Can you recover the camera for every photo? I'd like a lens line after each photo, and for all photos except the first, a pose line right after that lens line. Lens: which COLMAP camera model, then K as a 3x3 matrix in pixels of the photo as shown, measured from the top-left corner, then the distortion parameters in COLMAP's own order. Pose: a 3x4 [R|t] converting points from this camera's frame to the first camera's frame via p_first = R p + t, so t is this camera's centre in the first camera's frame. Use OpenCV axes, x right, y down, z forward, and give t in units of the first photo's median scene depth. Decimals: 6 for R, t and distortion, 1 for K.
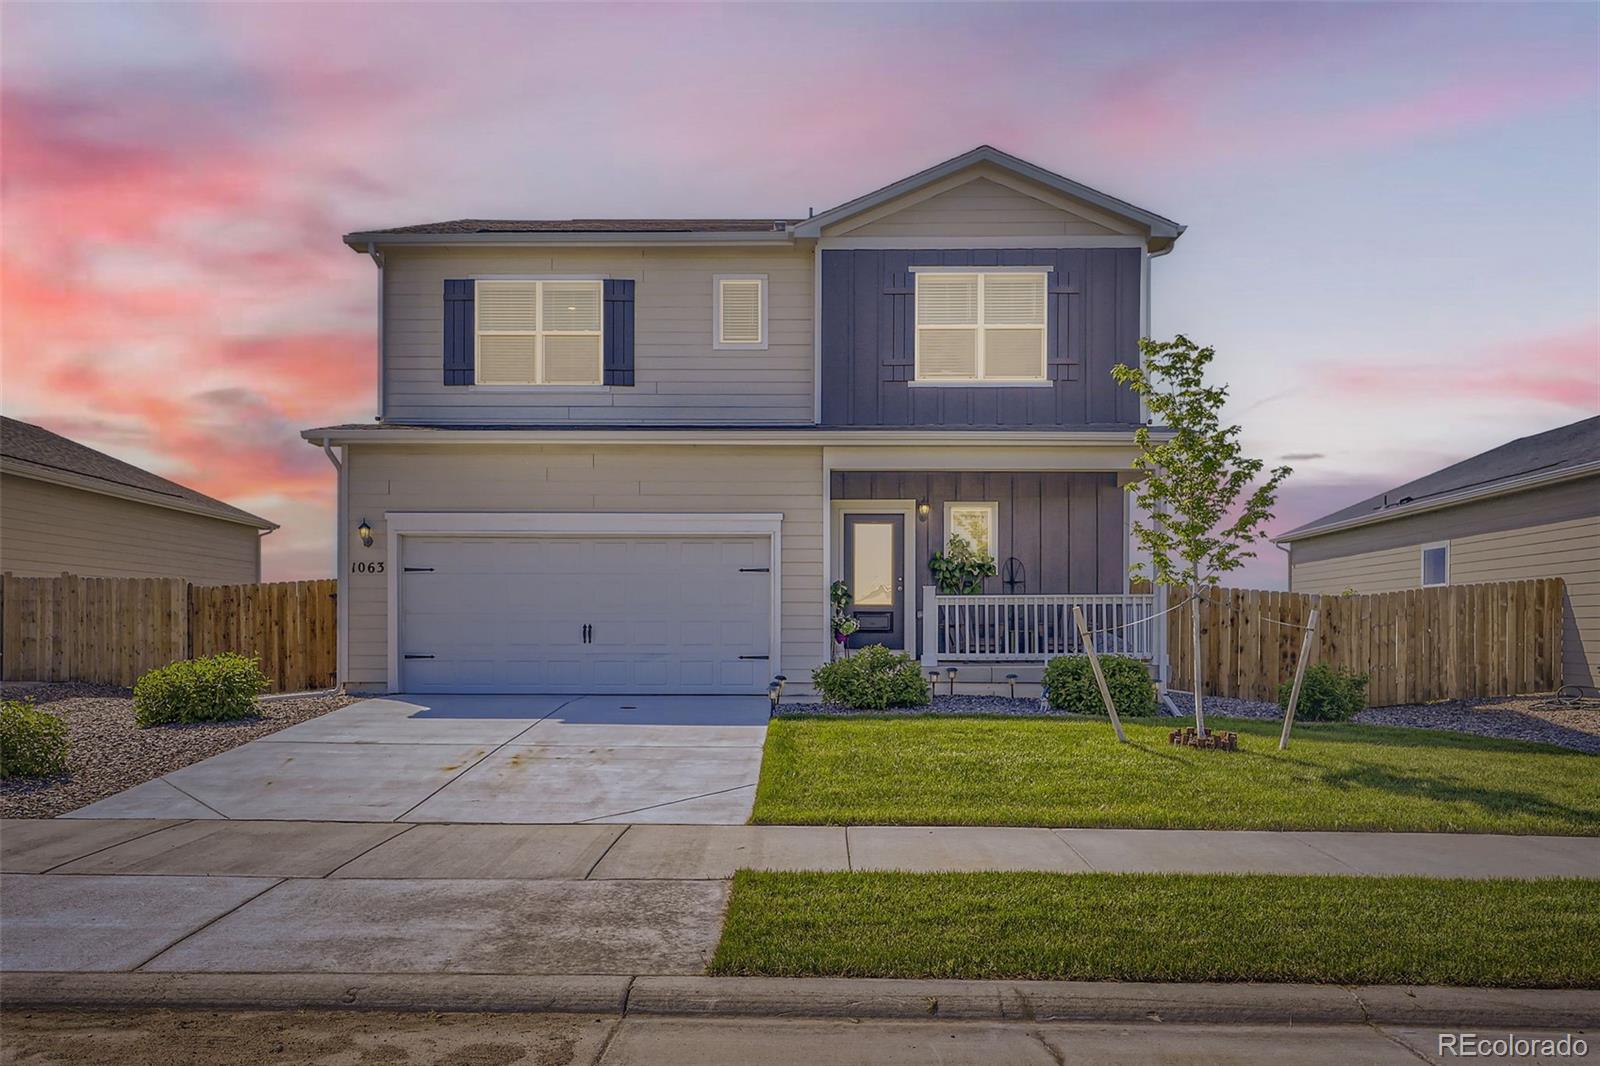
lens RADIAL K [[1070.6, 0, 800.0], [0, 1070.6, 533.0], [0, 0, 1]] dist [-0.000985, 0.000593]
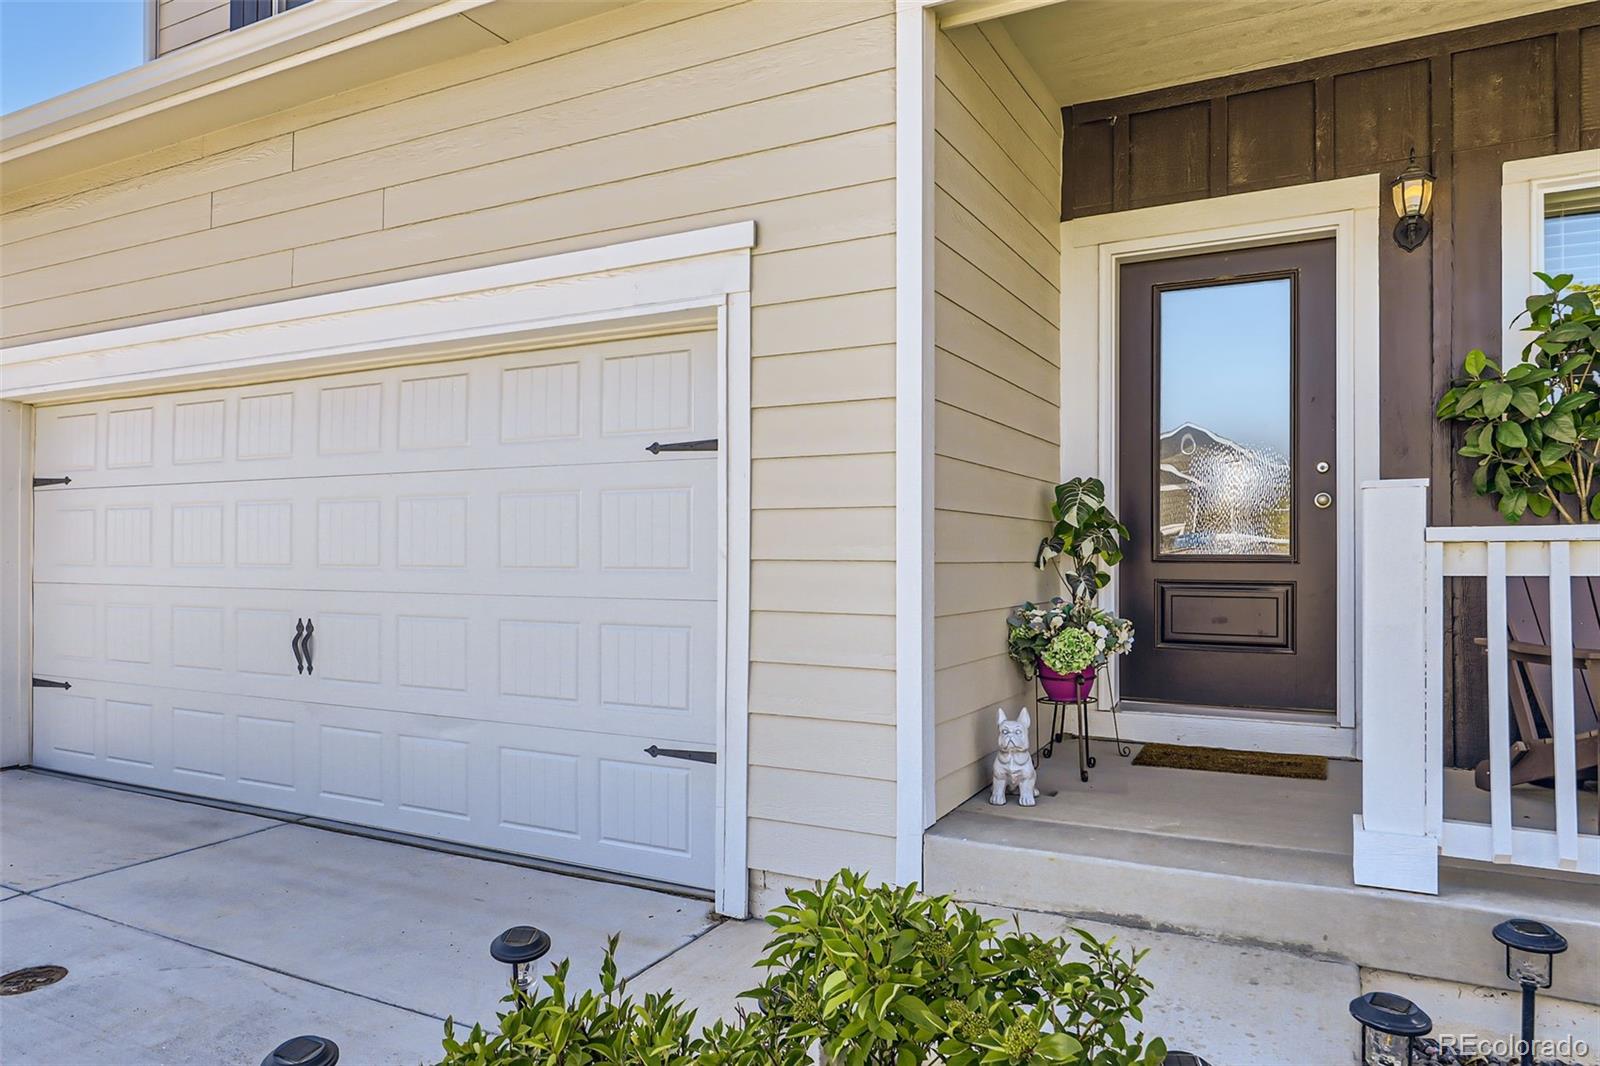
lens RADIAL K [[1070.6, 0, 800.0], [0, 1070.6, 533.0], [0, 0, 1]] dist [-0.000985, 0.000593]
pose [[0.888275, -0.011532, -0.459167, 0.104609], [0.042411, 0.997473, 0.056993, 0.039794], [0.457349, -0.070099, 0.886520, 0.708683]]
